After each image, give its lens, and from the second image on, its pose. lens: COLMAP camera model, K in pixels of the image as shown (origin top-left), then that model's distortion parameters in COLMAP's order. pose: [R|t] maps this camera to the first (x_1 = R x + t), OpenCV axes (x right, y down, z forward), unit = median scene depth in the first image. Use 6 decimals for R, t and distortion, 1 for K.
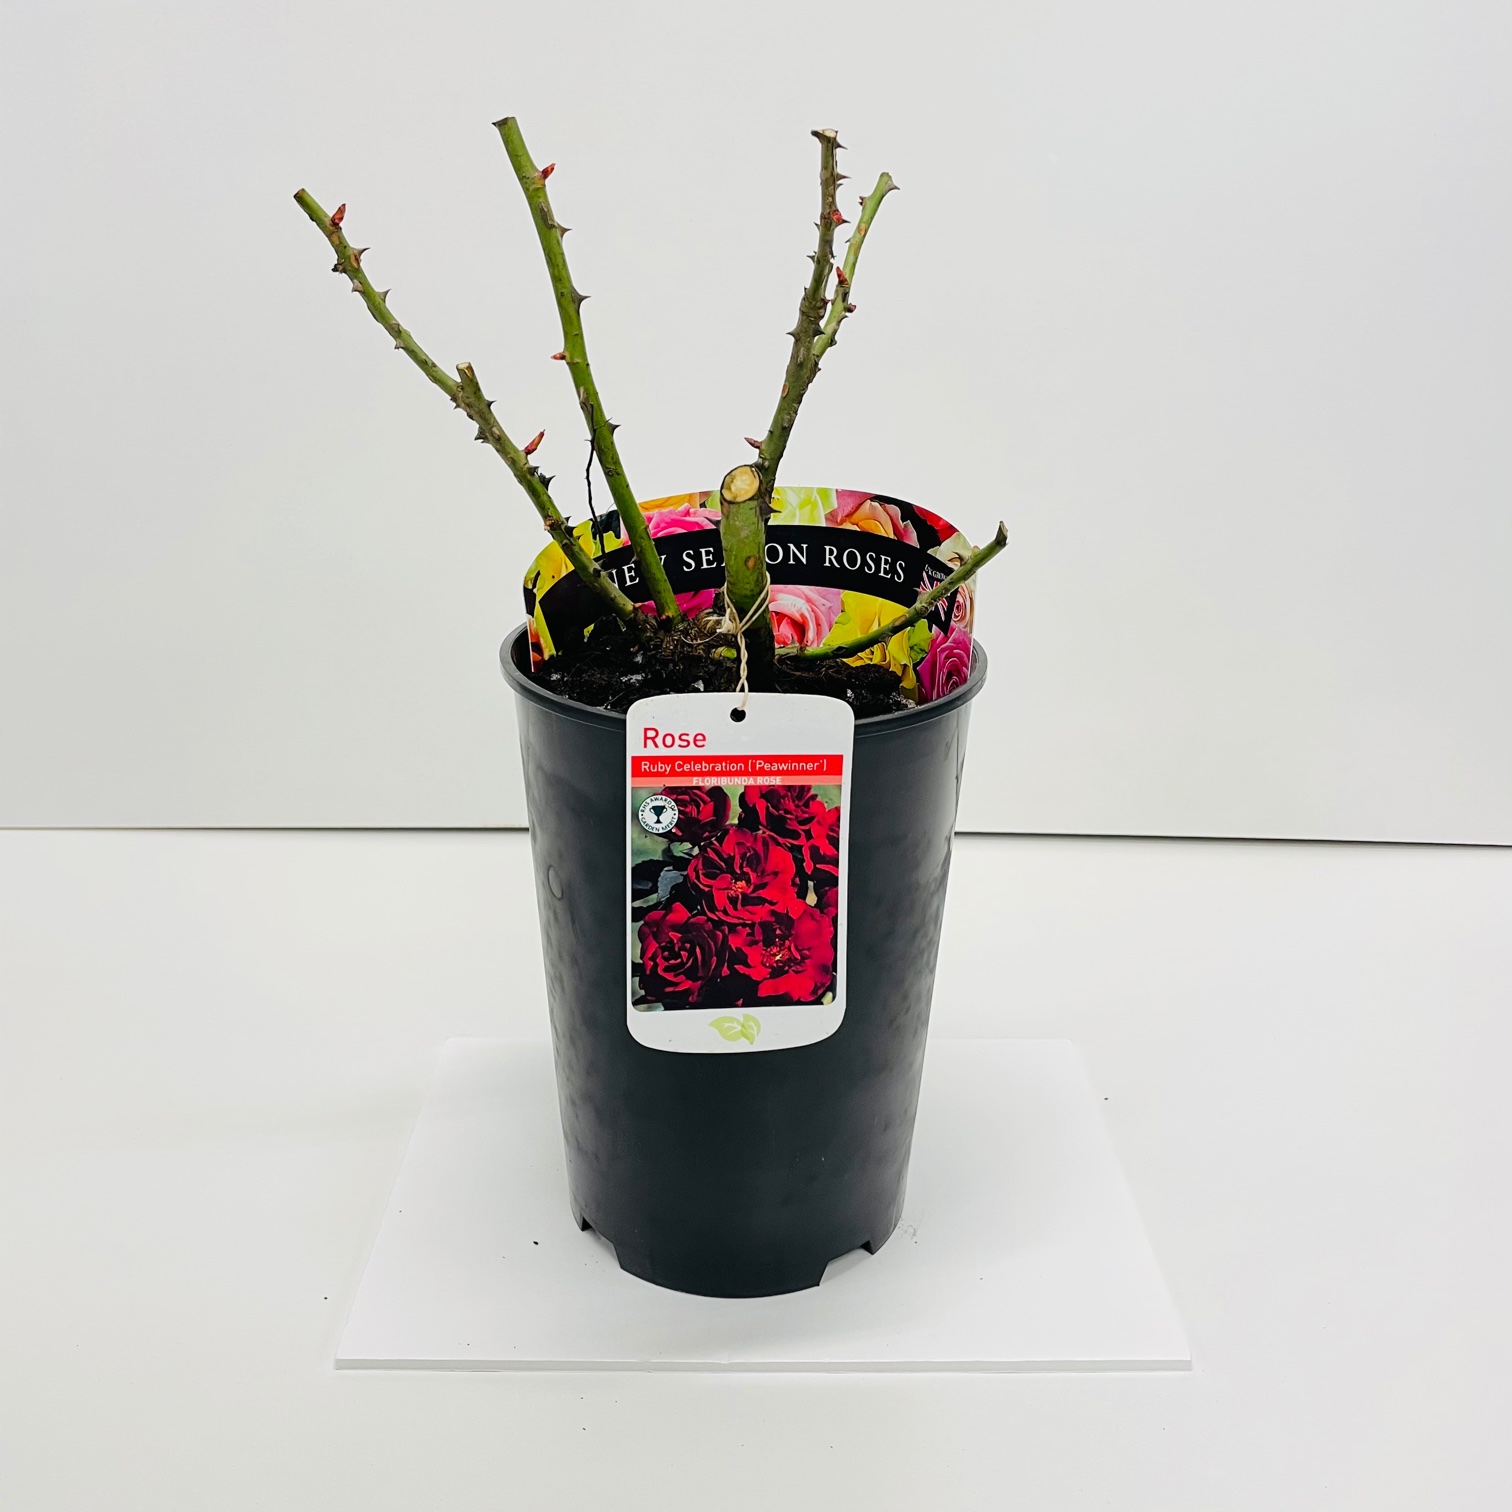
lens RADIAL K [[1619.9, 0, 756.0], [0, 1619.9, 756.0], [0, 0, 1]] dist [0.056558, -0.021738]
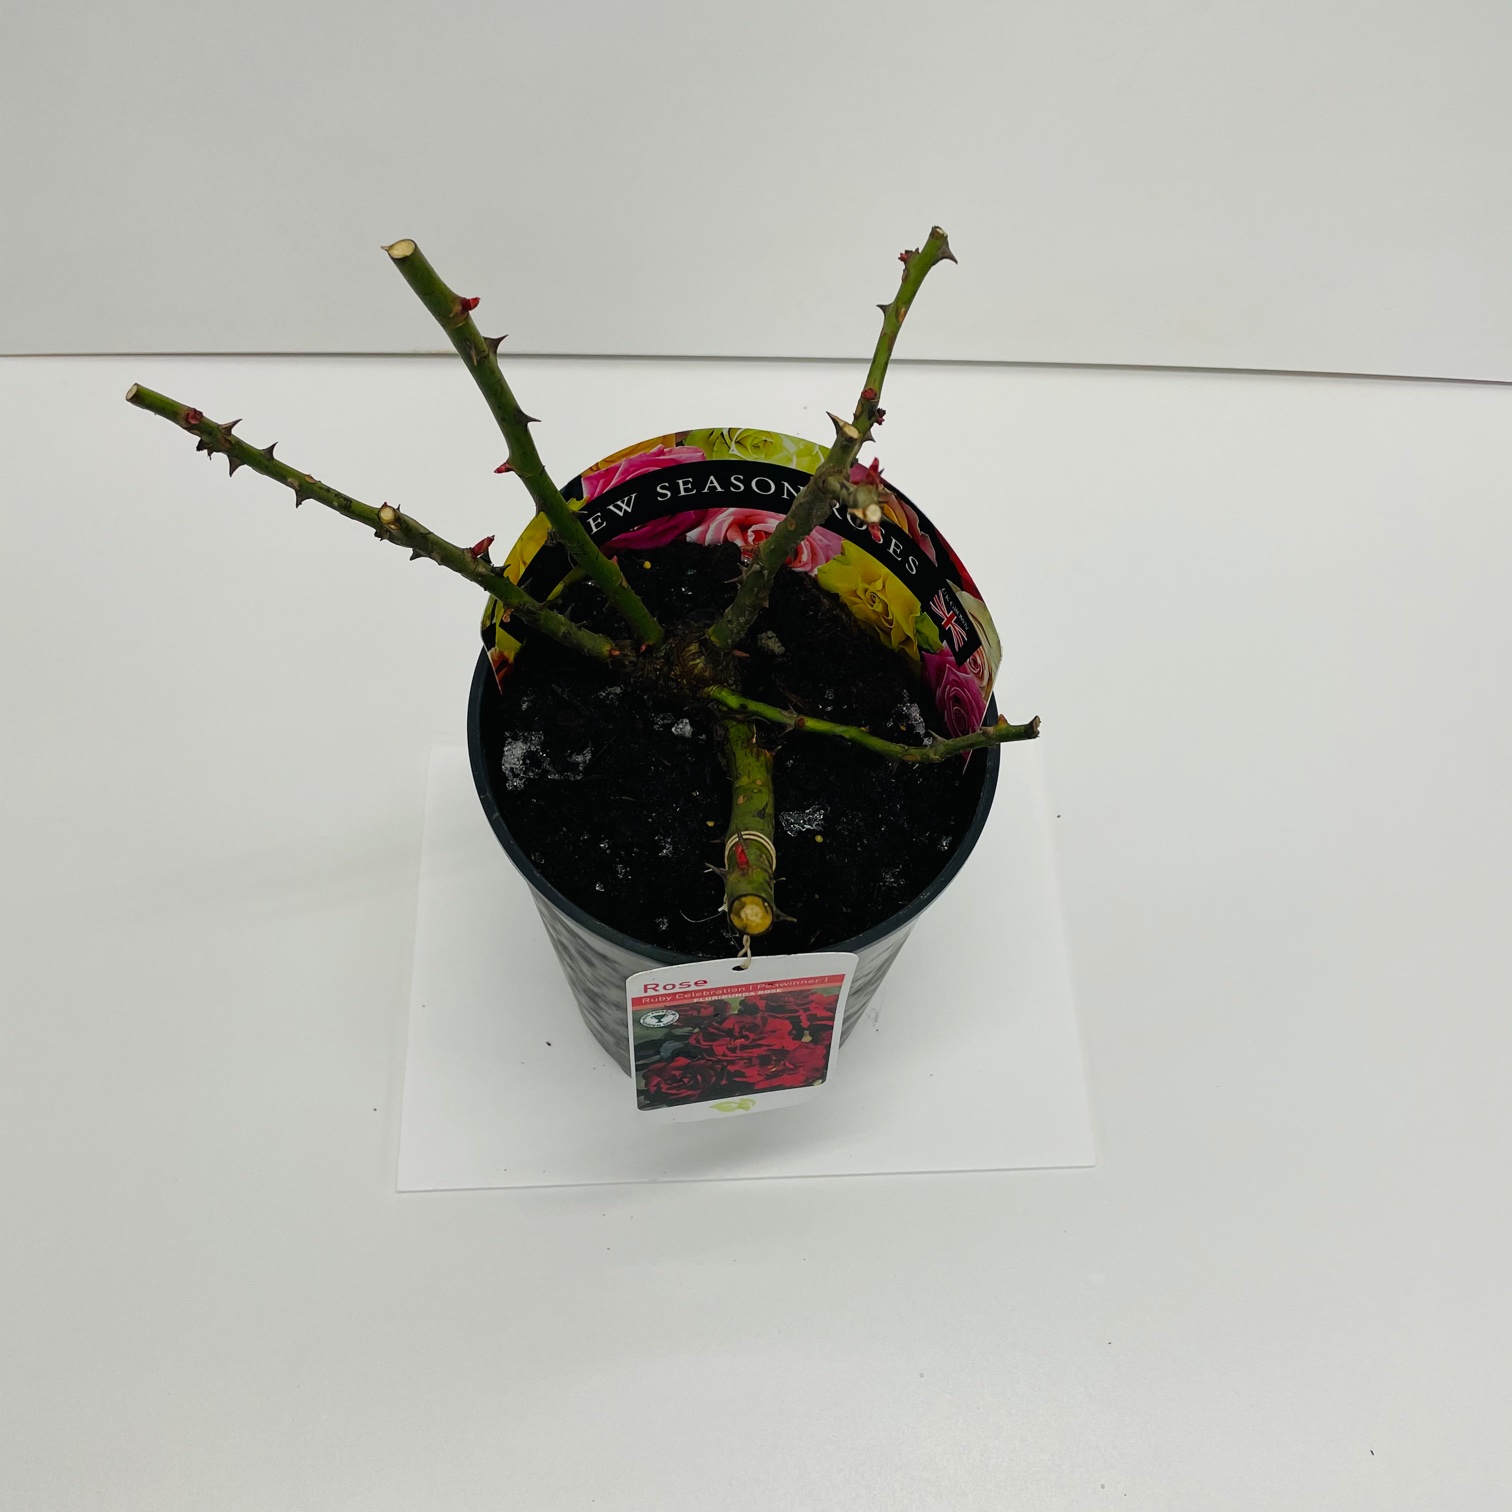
lens RADIAL K [[1619.9, 0, 756.0], [0, 1619.9, 756.0], [0, 0, 1]] dist [0.056558, -0.021738]
pose [[0.999104, -0.016107, 0.039134, -0.033412], [-0.014981, 0.730244, 0.683022, -0.696908], [-0.039579, -0.682997, 0.729348, 0.334750]]
